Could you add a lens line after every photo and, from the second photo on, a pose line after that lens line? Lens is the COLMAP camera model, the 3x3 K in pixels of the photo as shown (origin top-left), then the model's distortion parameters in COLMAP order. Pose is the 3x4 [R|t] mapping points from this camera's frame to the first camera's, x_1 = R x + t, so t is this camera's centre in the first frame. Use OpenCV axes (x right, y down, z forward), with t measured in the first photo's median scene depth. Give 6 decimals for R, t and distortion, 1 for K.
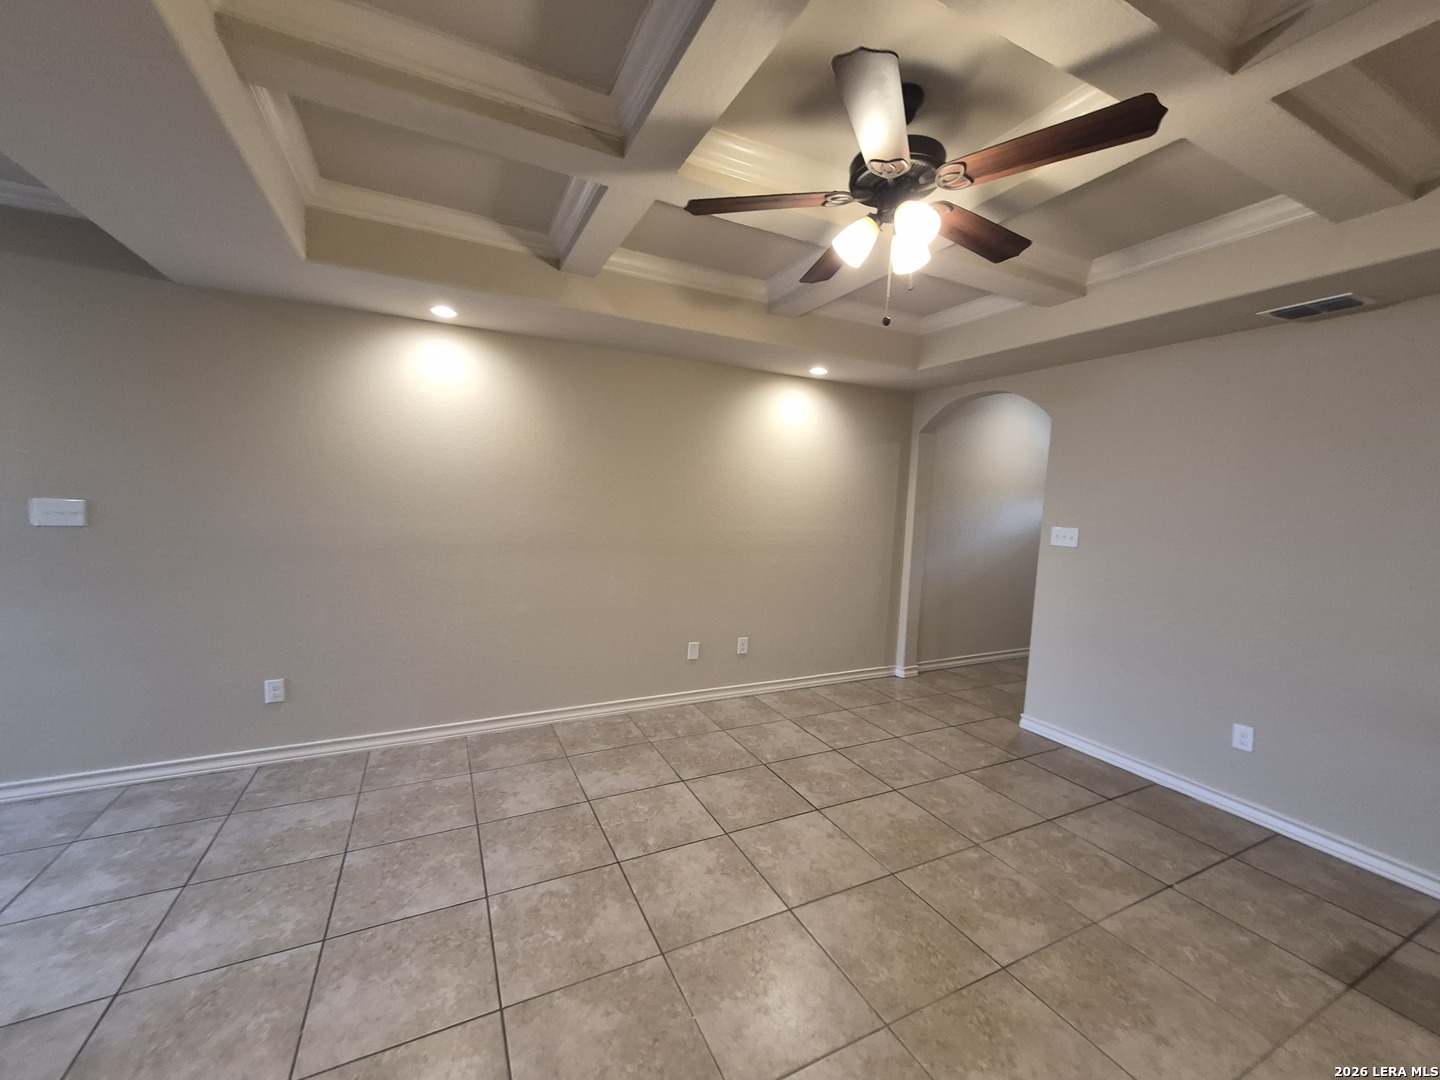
lens RADIAL K [[563.2, 0, 712.6], [0, 563.2, 545.3], [0, 0, 1]] dist [0.004780, -0.001242]
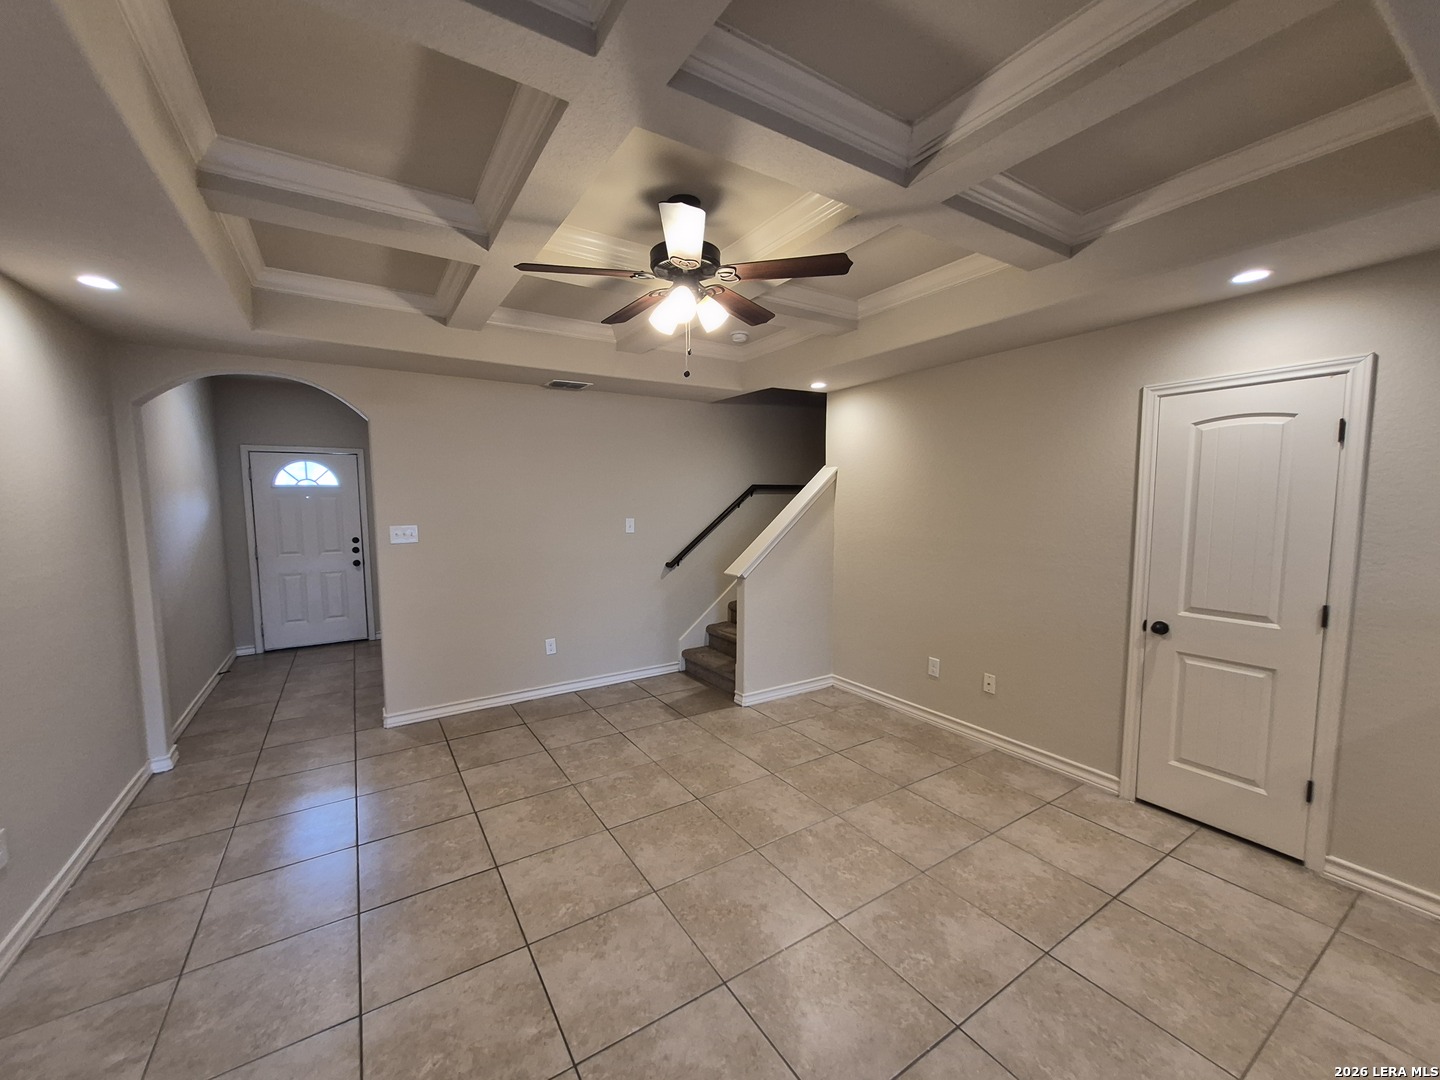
lens RADIAL K [[563.2, 0, 706.8], [0, 563.2, 545.7], [0, 0, 1]] dist [0.004780, -0.001242]
pose [[-0.106255, -0.122216, 0.986799, -0.727632], [0.089358, 0.987228, 0.131891, -0.123350], [-0.990316, 0.102192, -0.093977, 0.788166]]
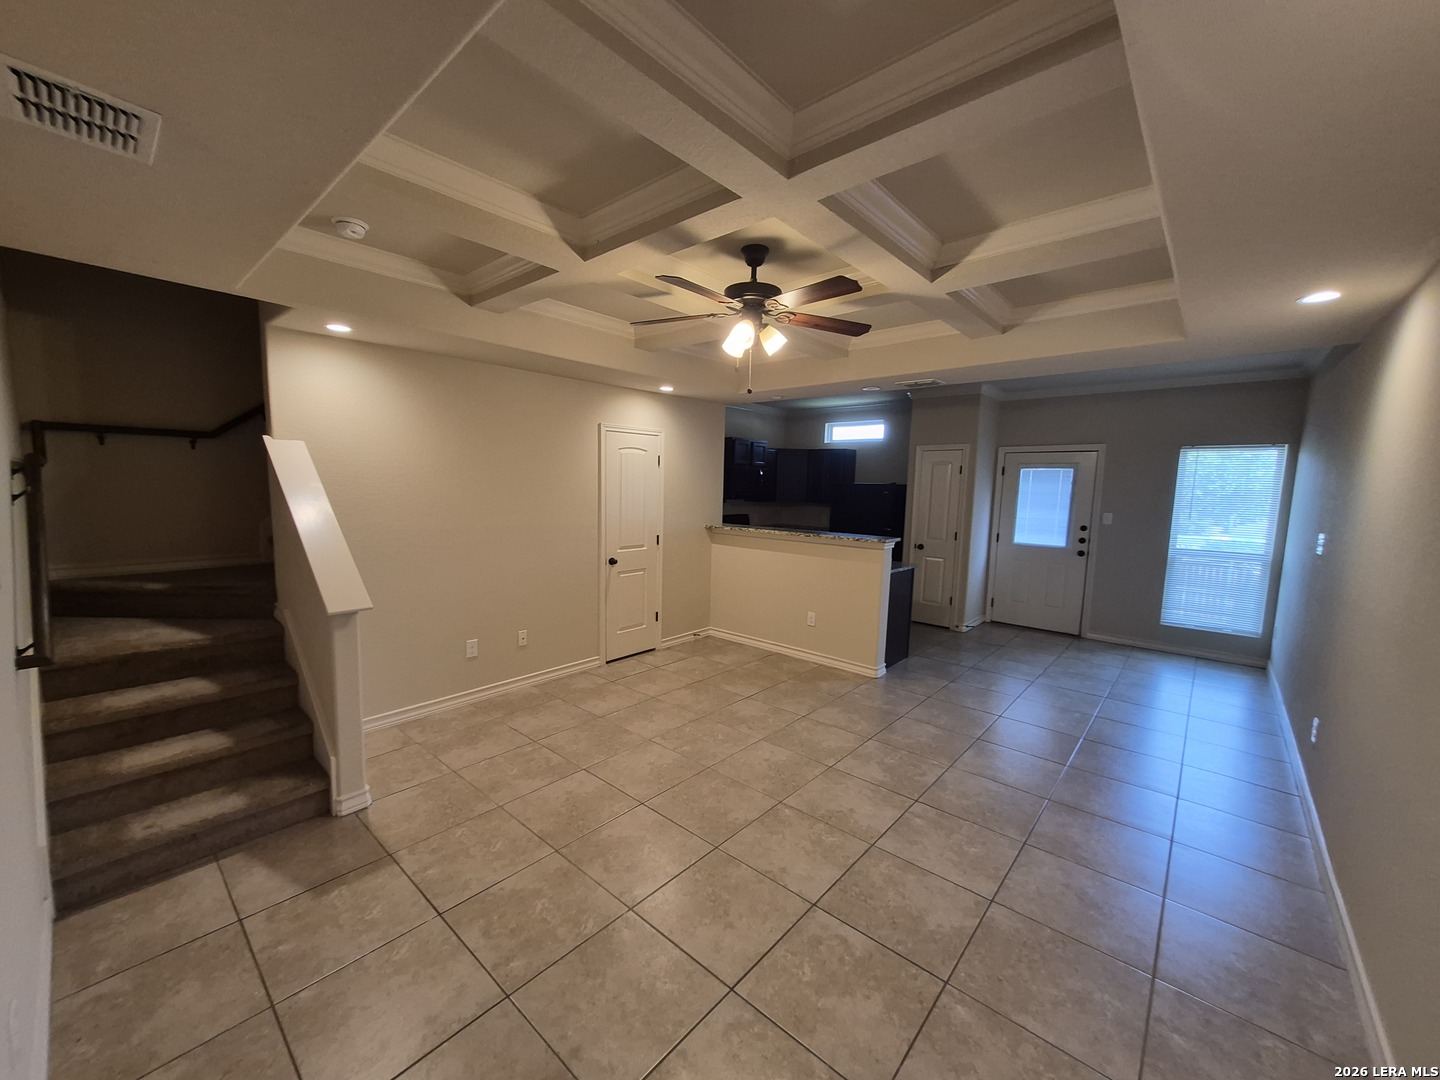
lens RADIAL K [[563.2, 0, 708.4], [0, 563.2, 546.0], [0, 0, 1]] dist [0.004780, -0.001242]
pose [[-0.926495, -0.011000, -0.376146, 0.701871], [-0.084655, 0.980044, 0.179854, -0.176403], [0.366661, 0.198476, -0.908937, 1.747242]]
